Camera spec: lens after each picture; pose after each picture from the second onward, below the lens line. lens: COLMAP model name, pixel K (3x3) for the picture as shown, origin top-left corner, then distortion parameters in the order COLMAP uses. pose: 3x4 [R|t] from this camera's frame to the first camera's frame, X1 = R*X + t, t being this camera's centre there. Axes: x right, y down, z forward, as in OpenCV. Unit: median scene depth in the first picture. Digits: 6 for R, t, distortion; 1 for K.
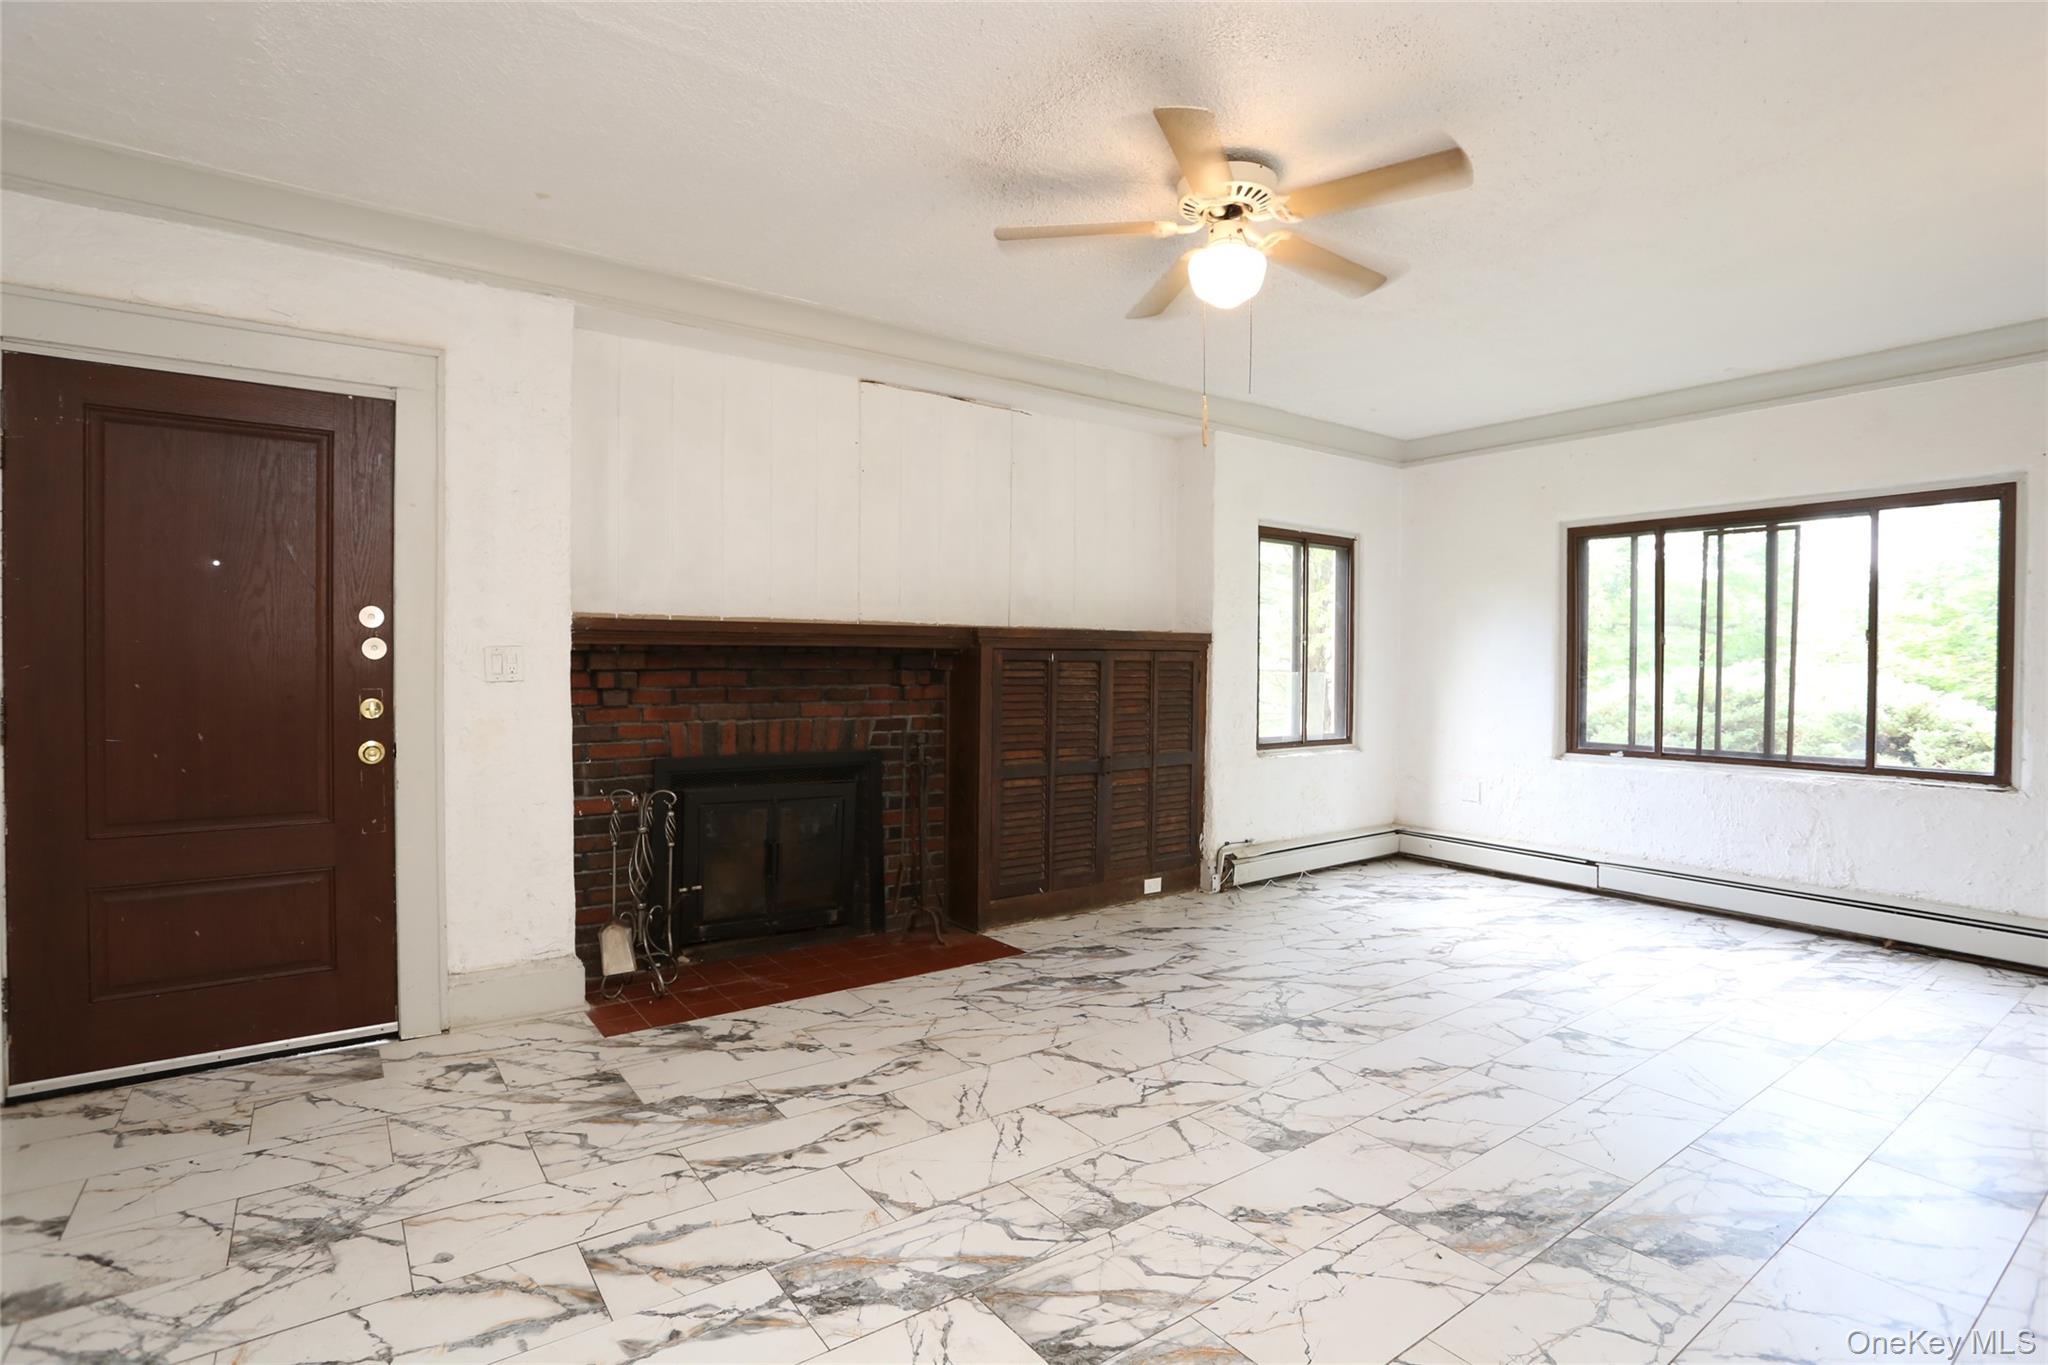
lens RADIAL K [[996.1, 0, 1023.0], [0, 996.1, 676.2], [0, 0, 1]] dist [-0.074676, 0.041351]
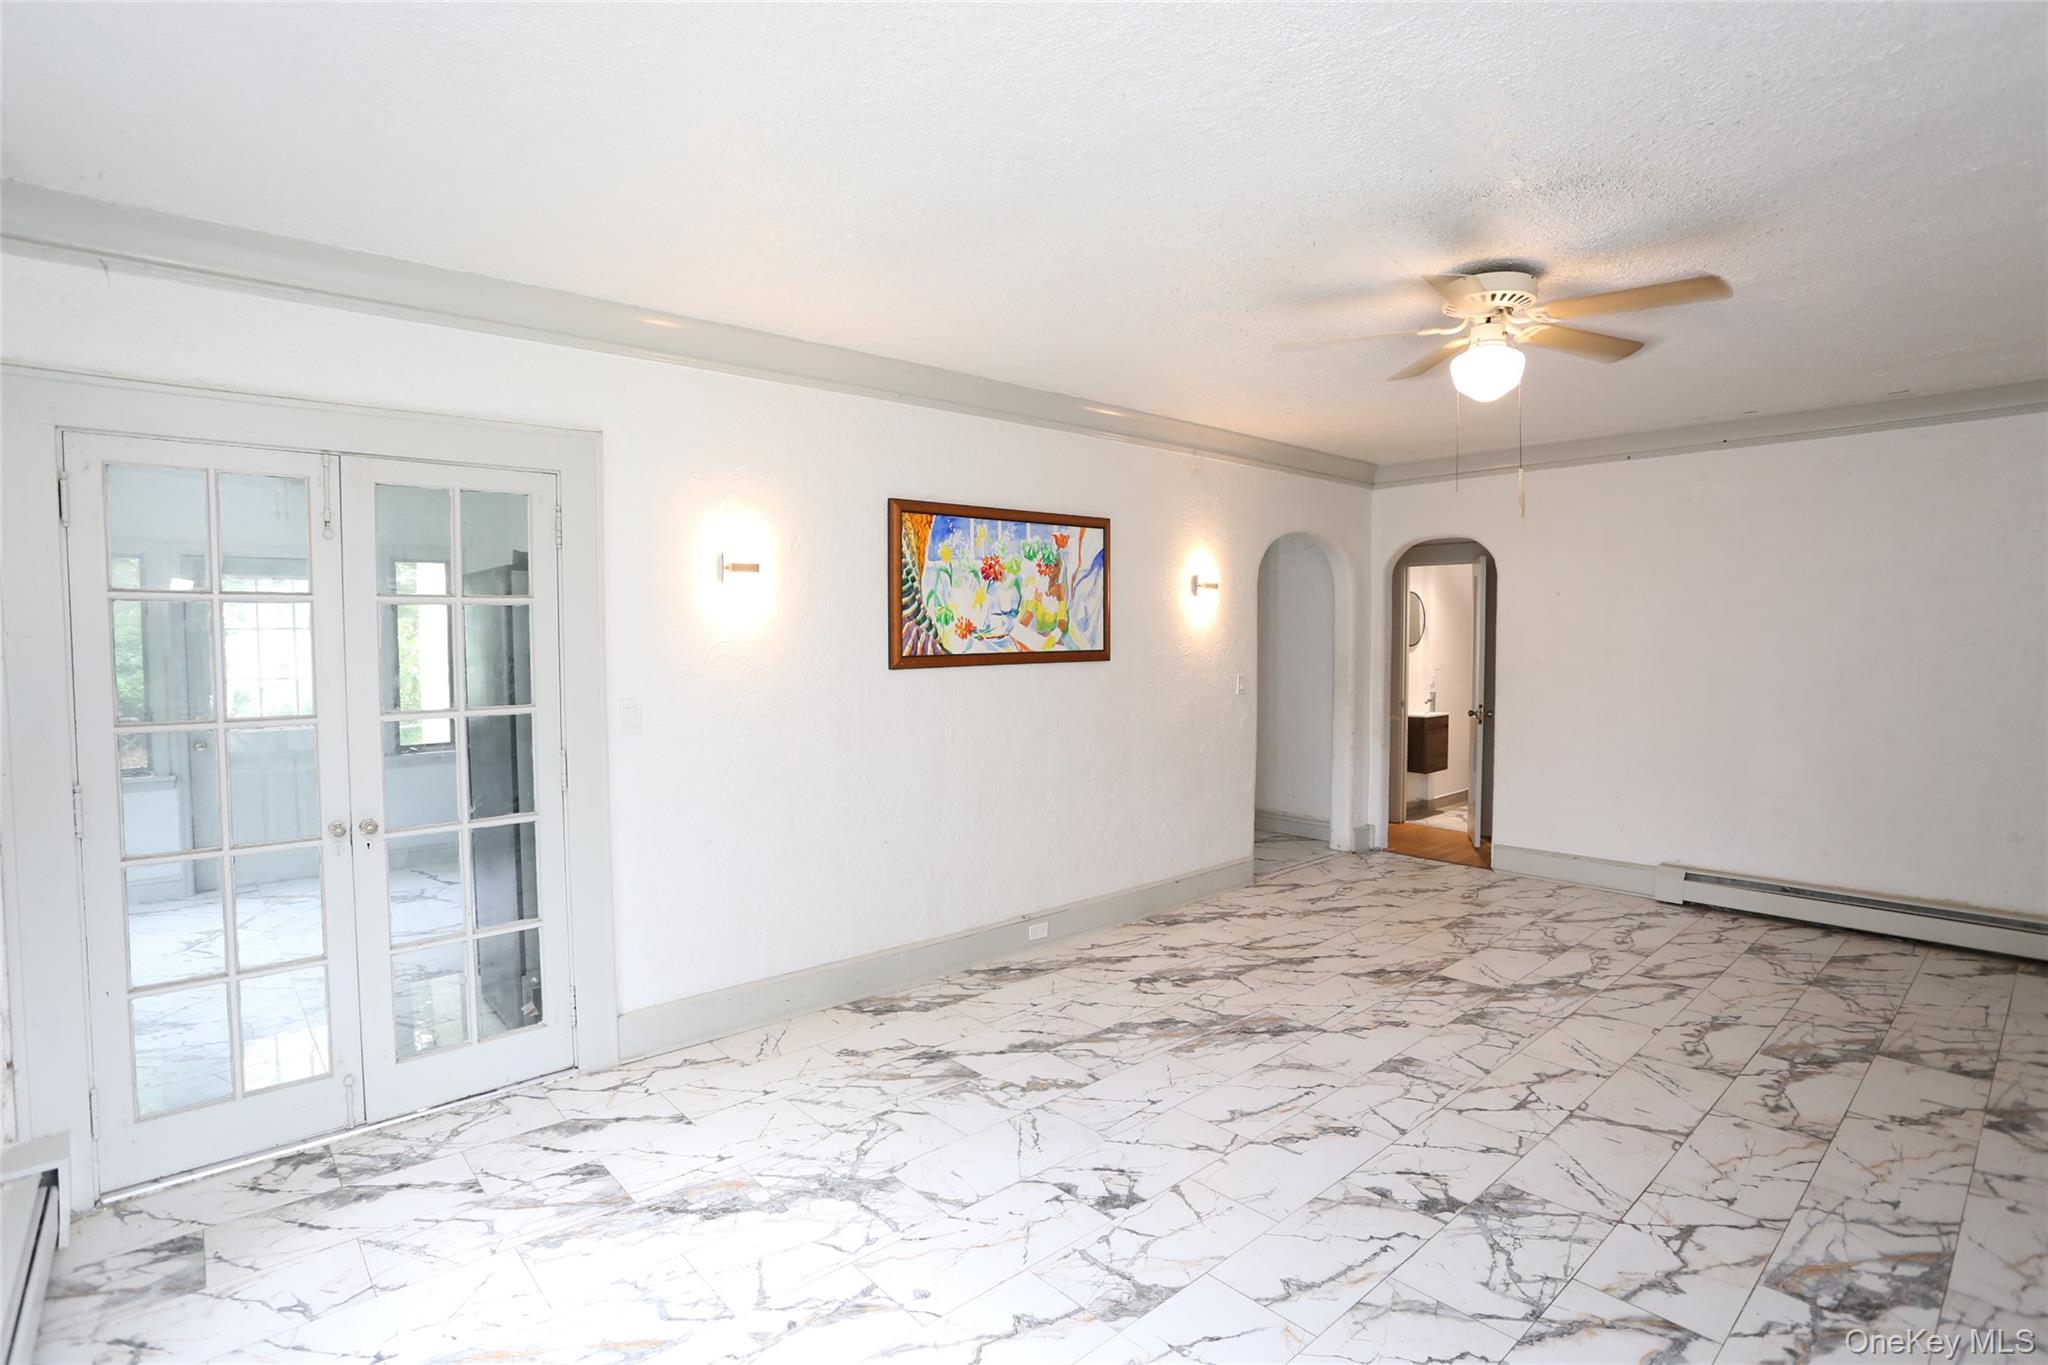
lens RADIAL K [[996.1, 0, 1023.0], [0, 996.1, 676.2], [0, 0, 1]] dist [-0.074676, 0.041351]
pose [[-0.994815, 0.000587, -0.101702, 0.880030], [-0.005320, 0.998314, 0.057804, -0.131842], [0.101564, 0.058045, -0.993134, 2.153987]]
